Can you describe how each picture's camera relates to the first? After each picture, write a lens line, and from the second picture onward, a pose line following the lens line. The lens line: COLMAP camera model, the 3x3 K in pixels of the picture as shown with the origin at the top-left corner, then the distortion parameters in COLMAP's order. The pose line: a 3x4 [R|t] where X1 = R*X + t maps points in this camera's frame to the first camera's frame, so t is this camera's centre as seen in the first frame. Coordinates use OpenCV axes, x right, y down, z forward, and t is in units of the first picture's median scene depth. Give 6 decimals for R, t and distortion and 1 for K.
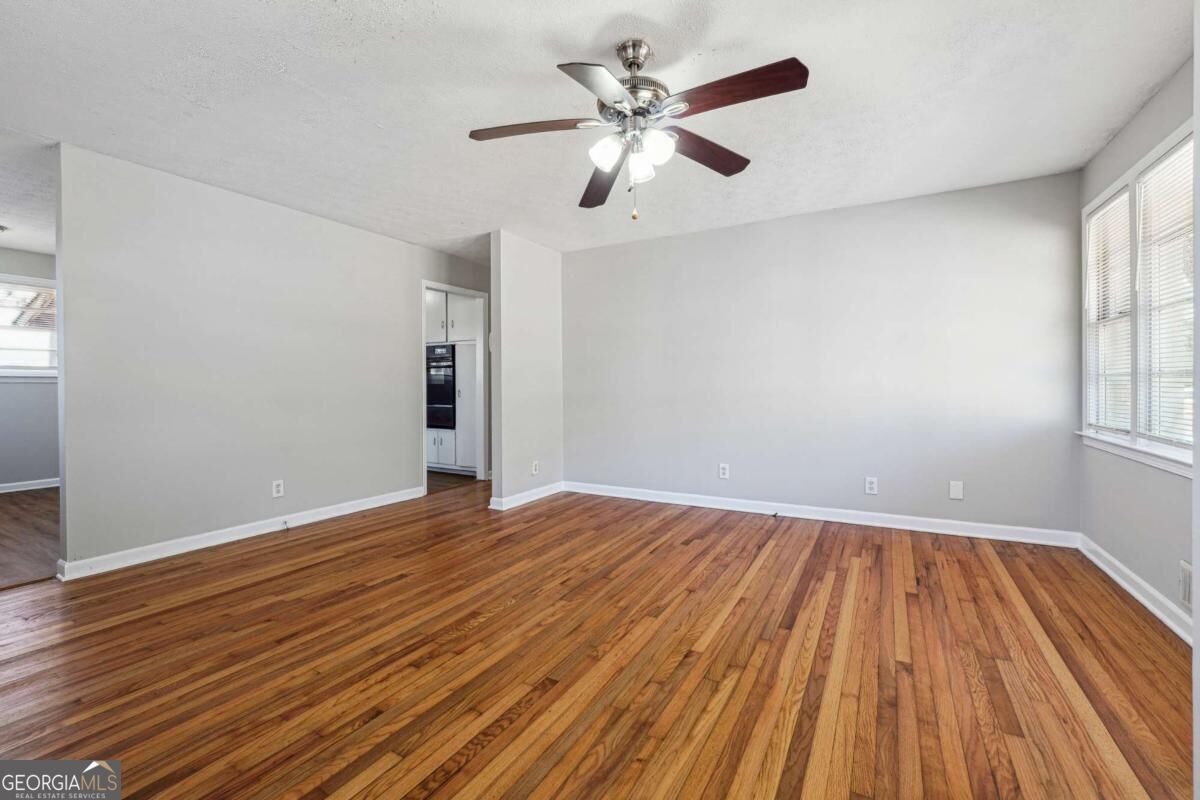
lens RADIAL K [[513.1, 0, 597.5], [0, 513.1, 392.5], [0, 0, 1]] dist [-0.019528, 0.005600]
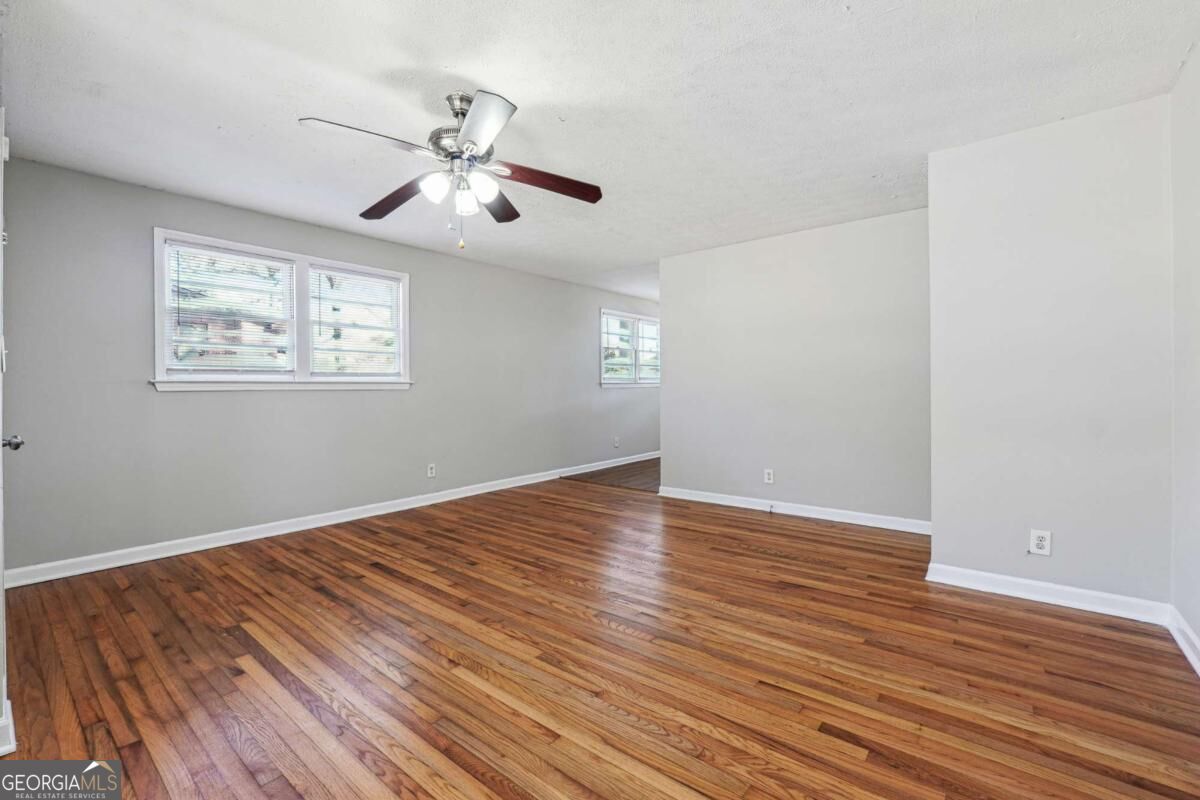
lens RADIAL K [[513.1, 0, 597.8], [0, 513.1, 395.5], [0, 0, 1]] dist [-0.019528, 0.005600]
pose [[-0.173787, 0.014292, -0.984680, 1.034946], [-0.006548, 0.999856, 0.015668, -0.028929], [0.984761, 0.009171, -0.173668, 1.352110]]
